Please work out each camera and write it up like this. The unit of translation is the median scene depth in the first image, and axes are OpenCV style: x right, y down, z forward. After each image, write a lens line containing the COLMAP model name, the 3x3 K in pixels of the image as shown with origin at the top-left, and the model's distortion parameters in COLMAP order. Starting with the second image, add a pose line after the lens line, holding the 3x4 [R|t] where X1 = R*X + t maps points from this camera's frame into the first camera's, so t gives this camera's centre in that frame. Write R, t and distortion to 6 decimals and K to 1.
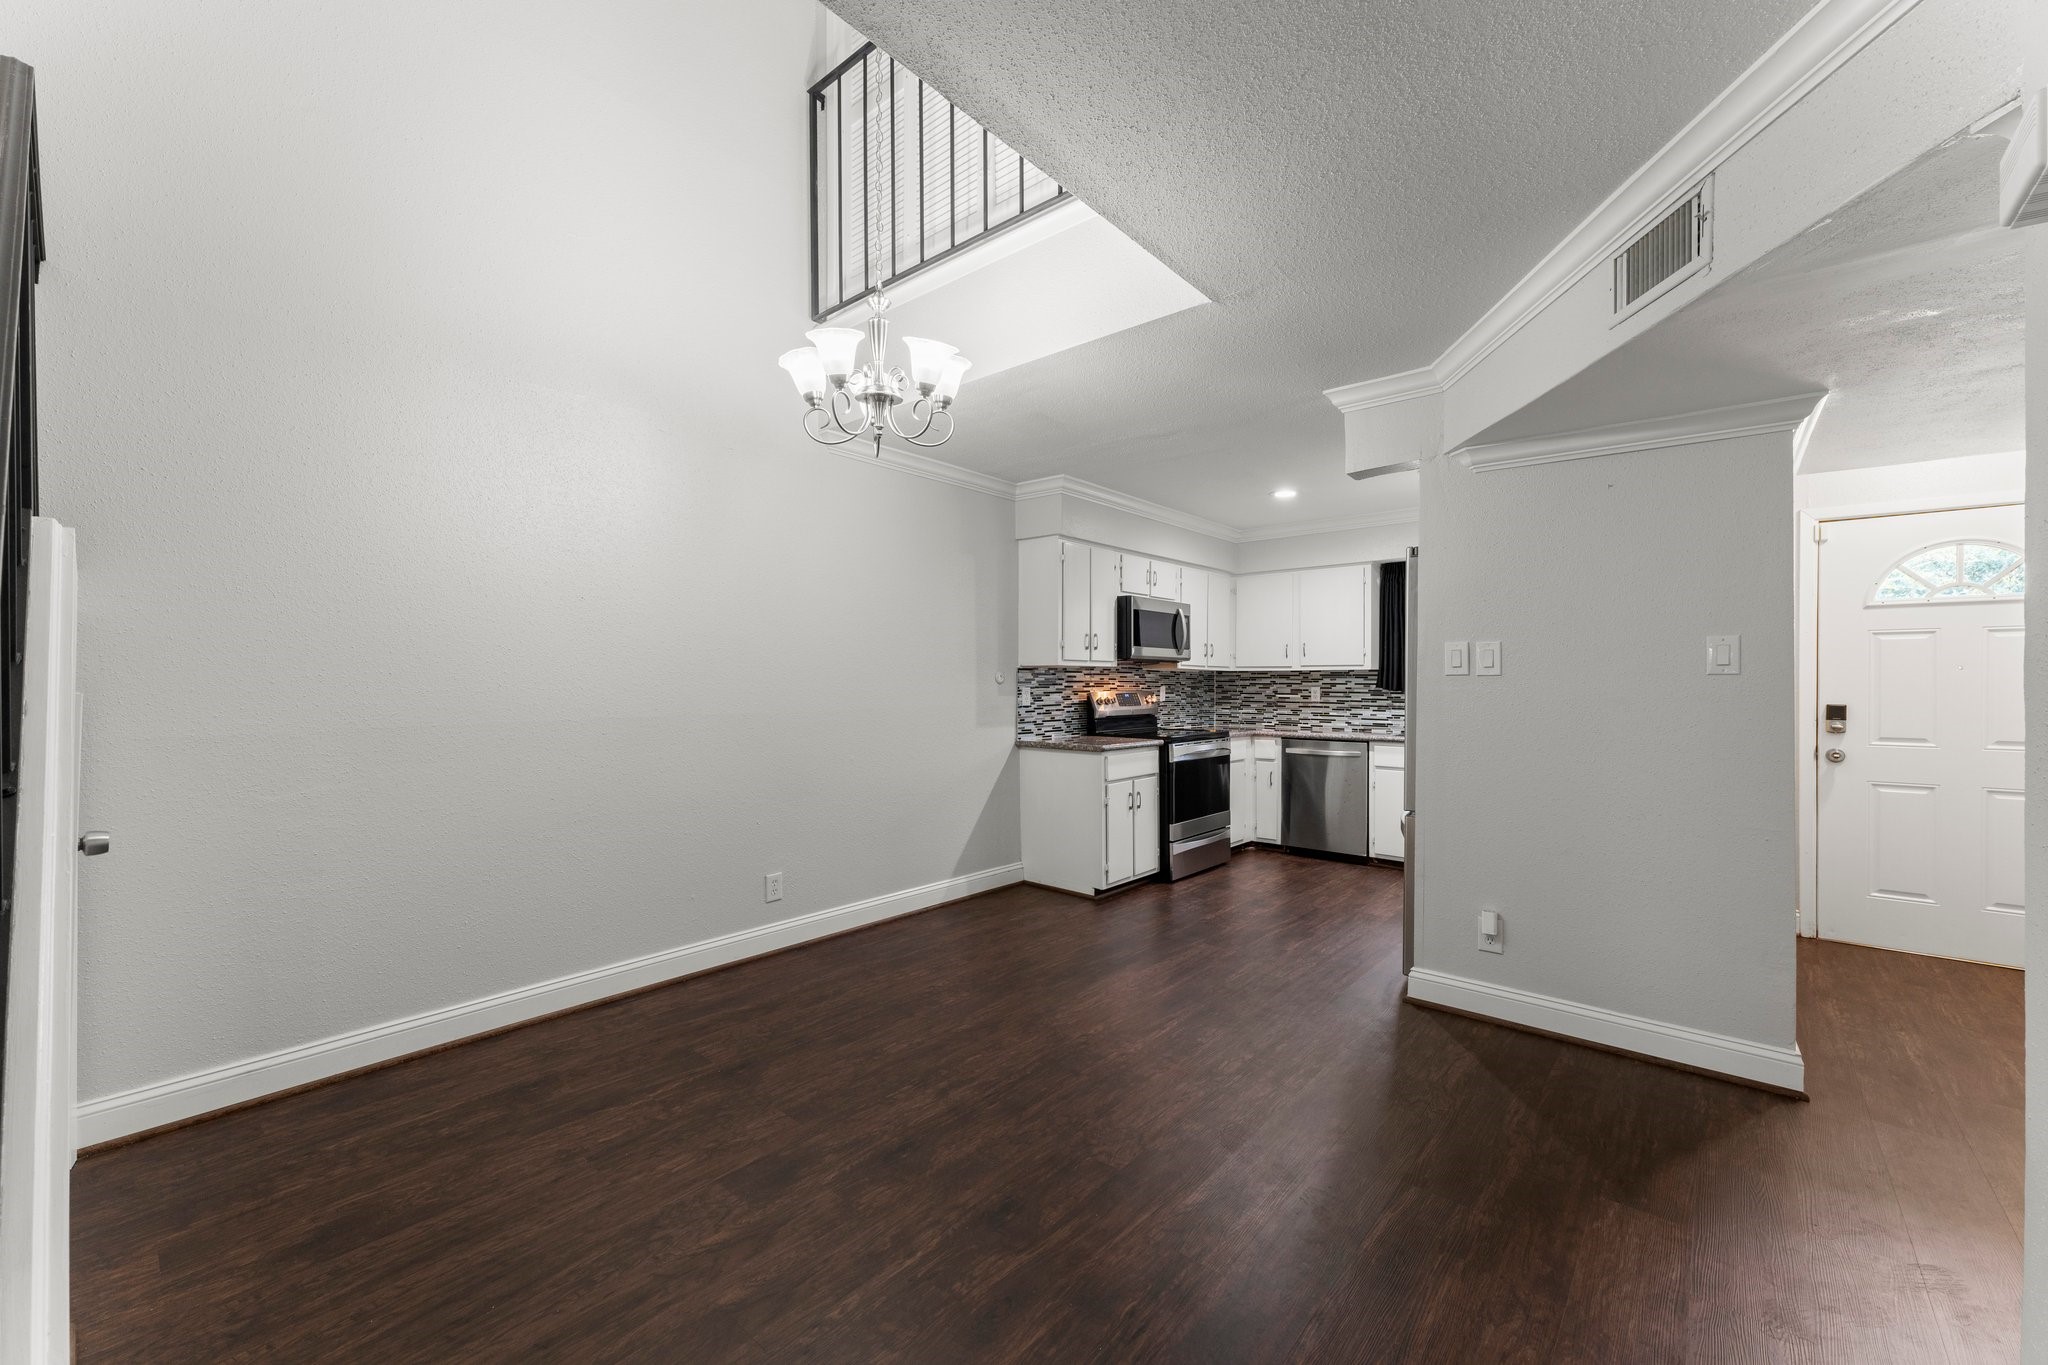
lens RADIAL K [[816.2, 0, 1020.7], [0, 816.2, 686.7], [0, 0, 1]] dist [-0.005347, 0.000829]
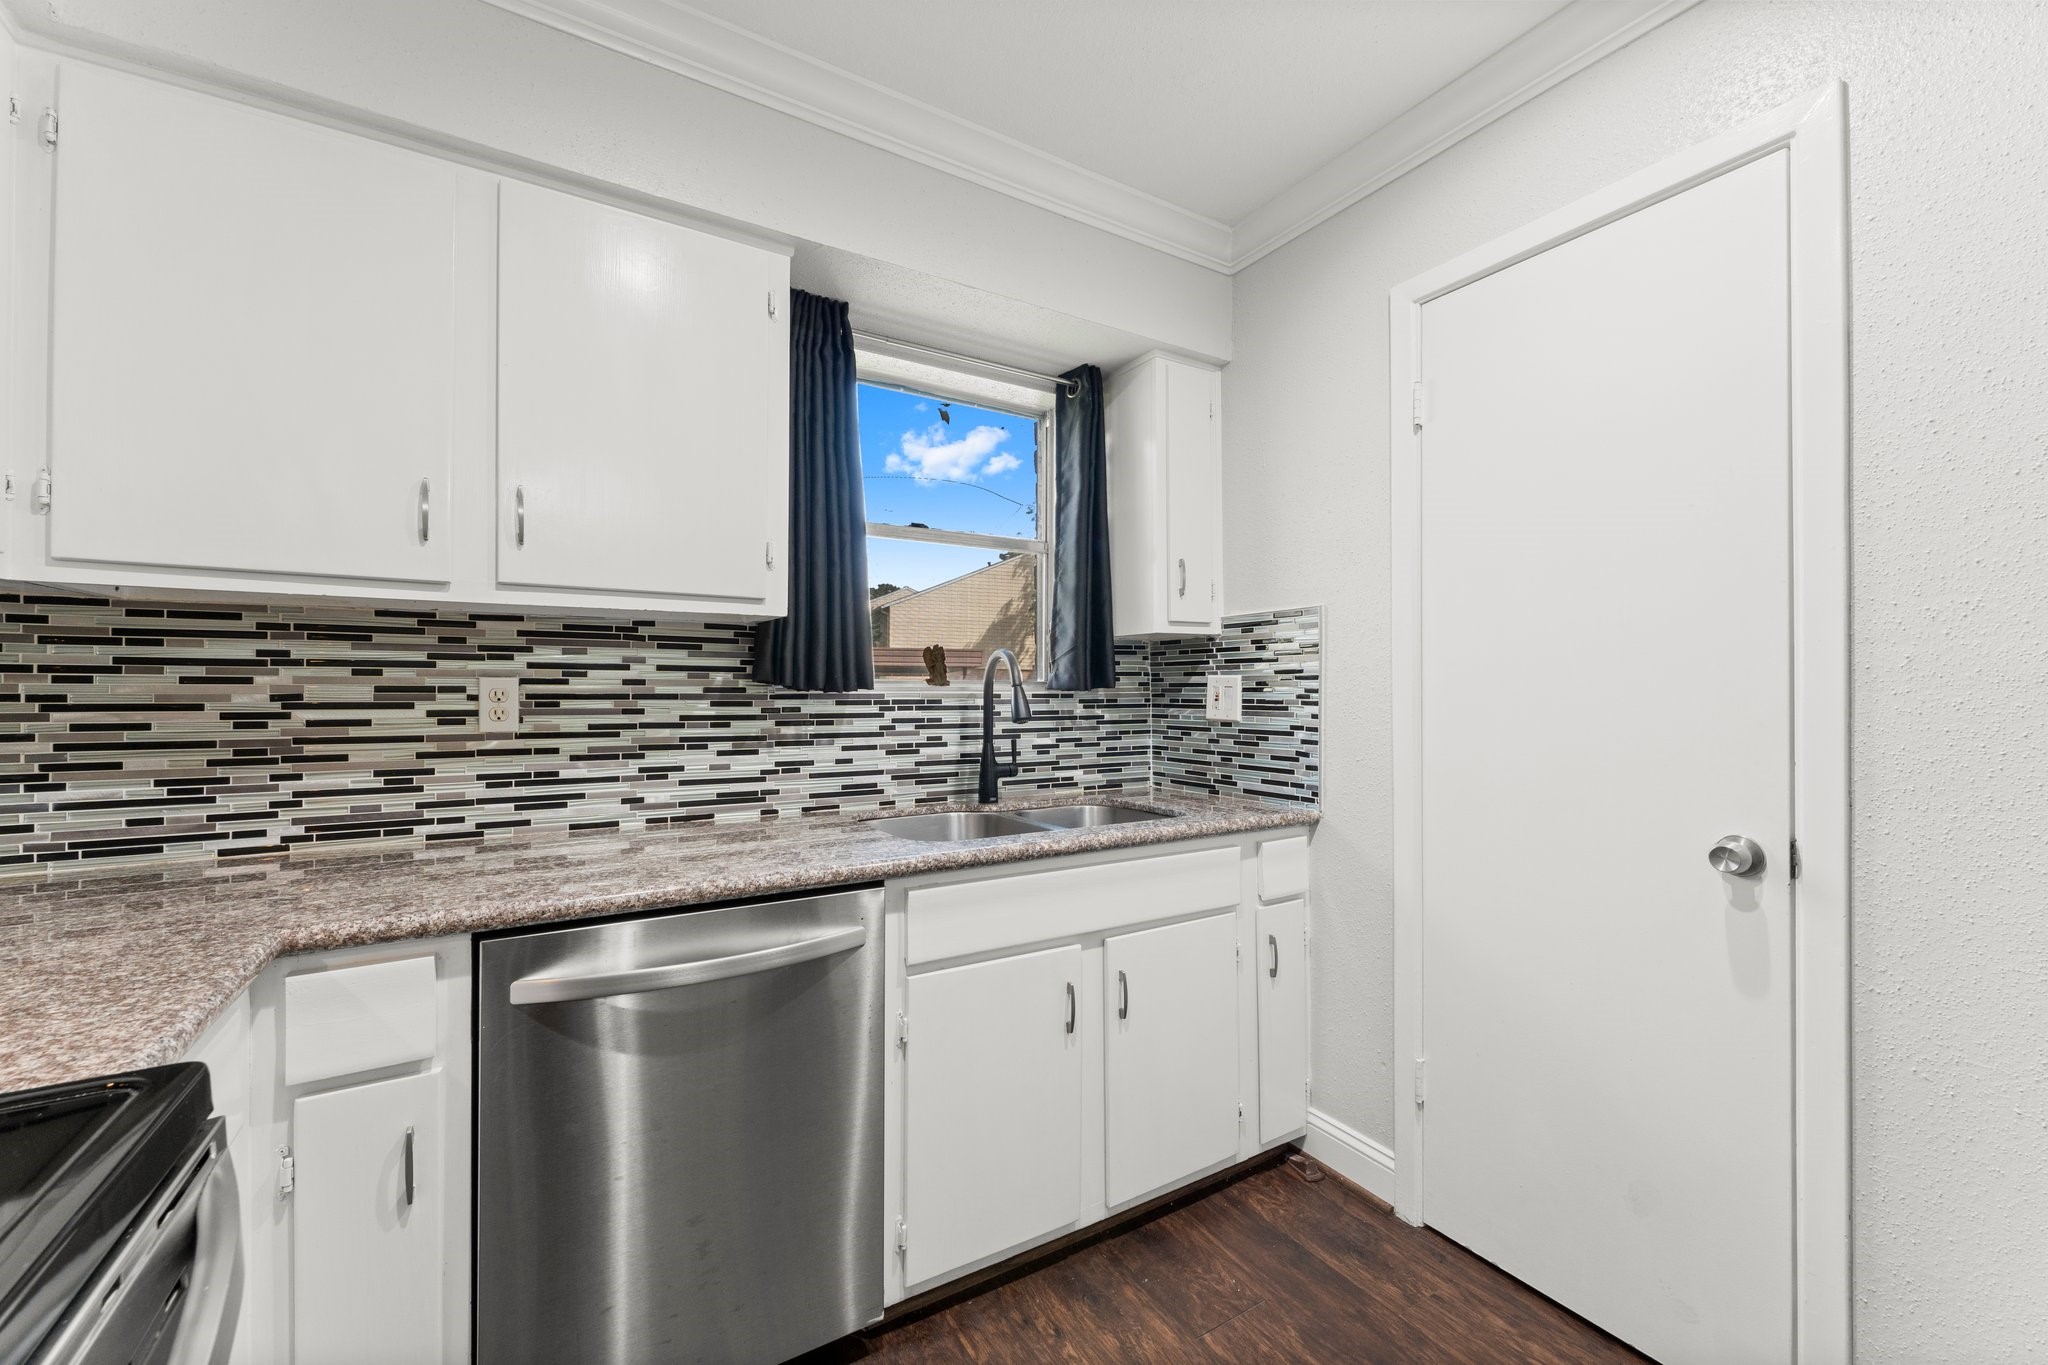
lens RADIAL K [[816.2, 0, 1034.2], [0, 816.2, 682.7], [0, 0, 1]] dist [-0.005347, 0.000829]
pose [[0.296917, 0.004189, 0.954894, 0.205876], [0.003232, 0.999980, -0.005392, 0.005347], [-0.954898, 0.004687, 0.296897, 0.962063]]
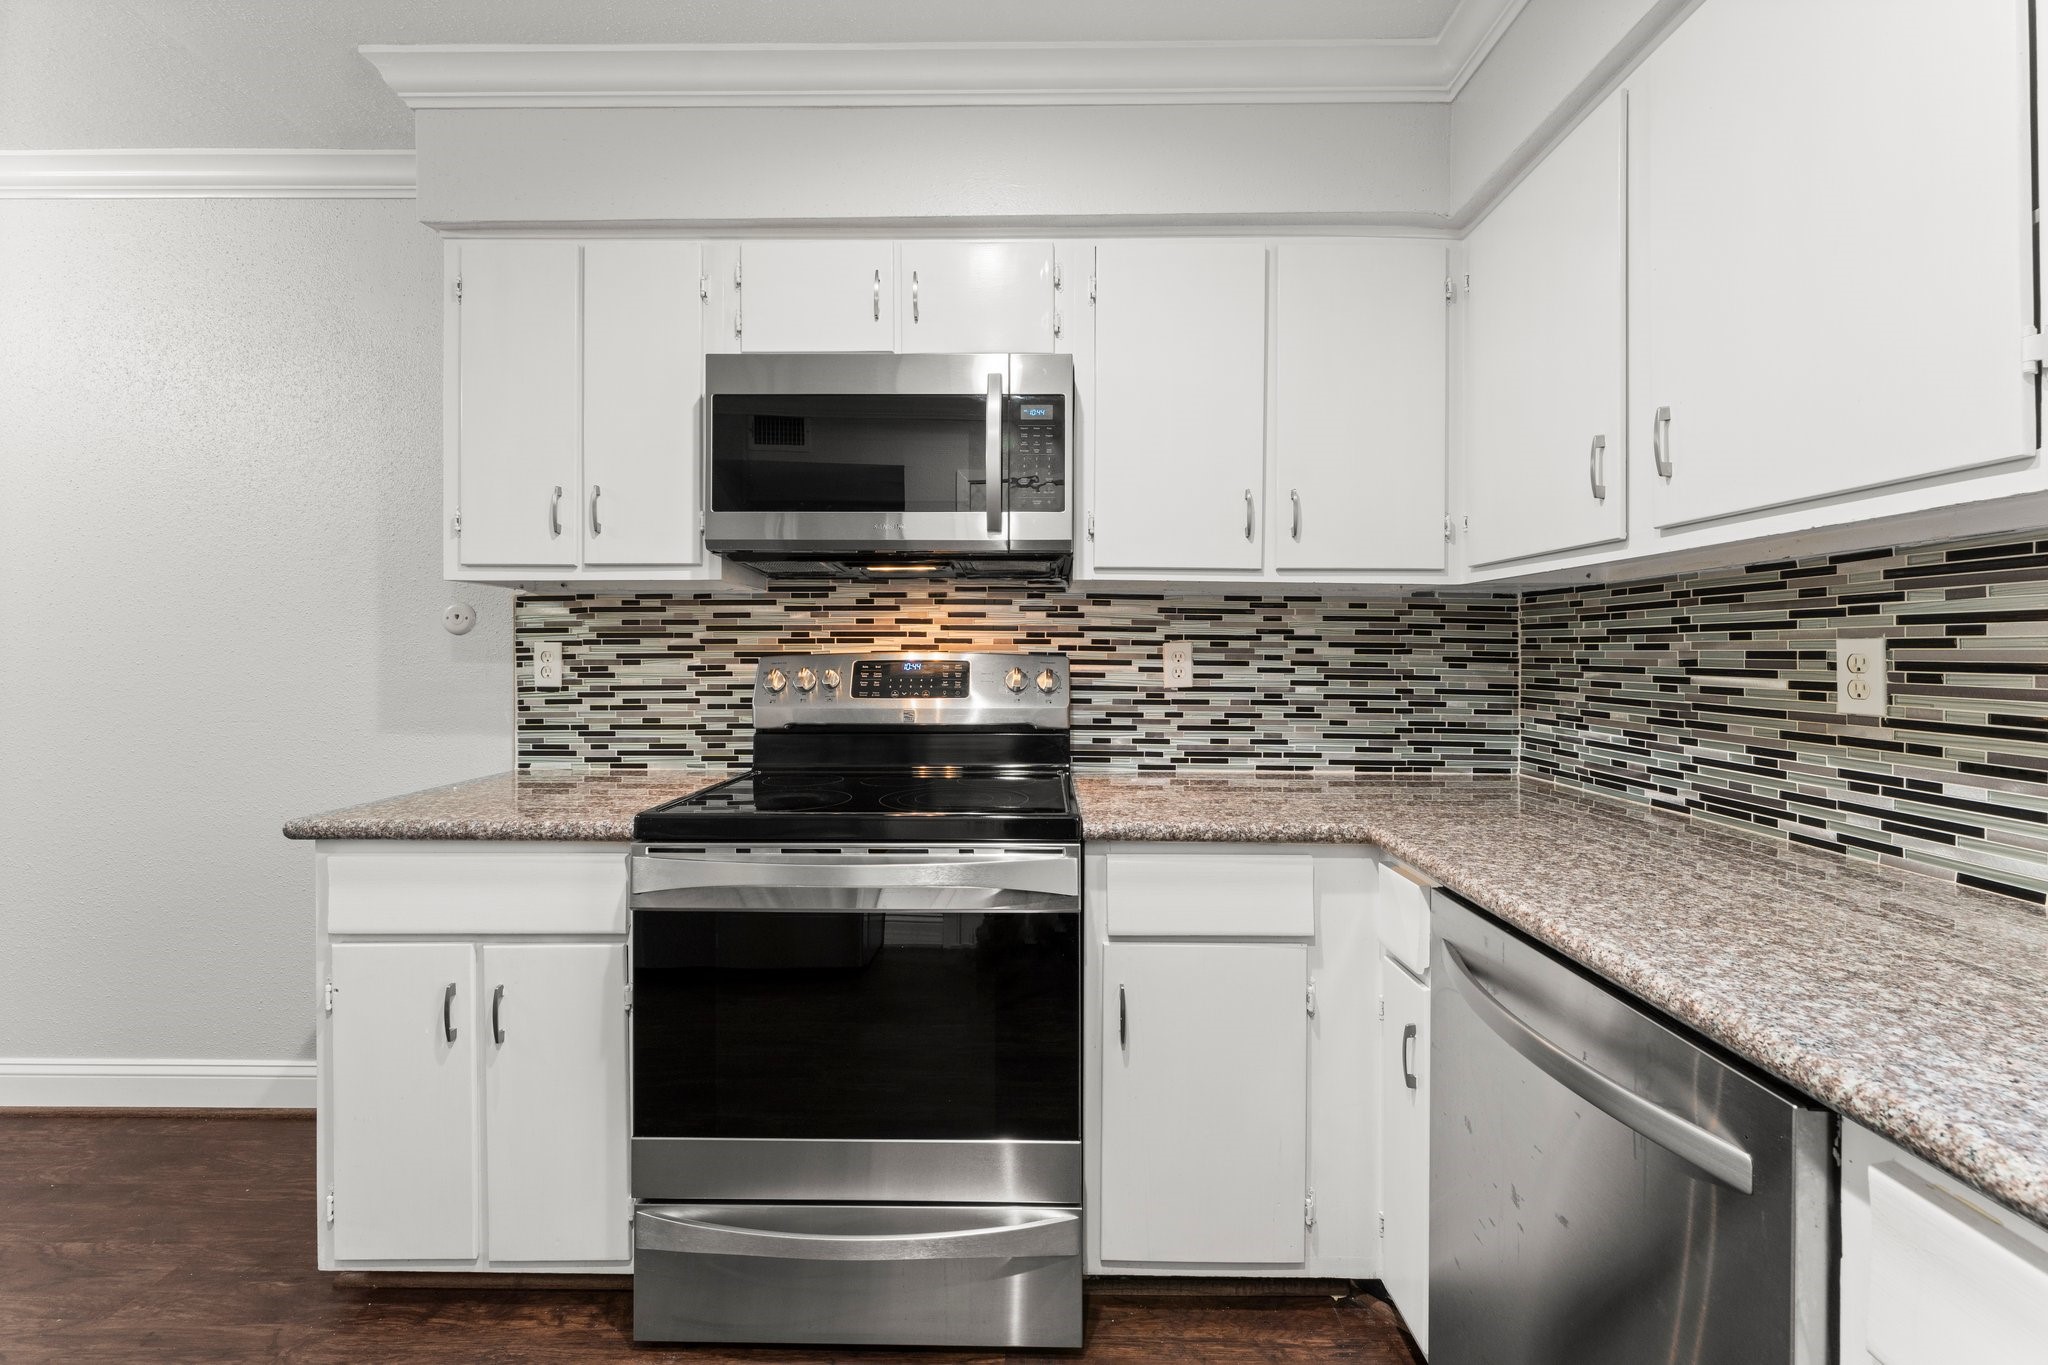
lens RADIAL K [[816.2, 0, 1035.7], [0, 816.2, 653.8], [0, 0, 1]] dist [-0.005347, 0.000829]
pose [[0.647717, -0.000124, -0.761881, 0.483796], [-0.004658, 0.999981, -0.004124, 0.007241], [0.761867, 0.006220, 0.647704, 0.929866]]
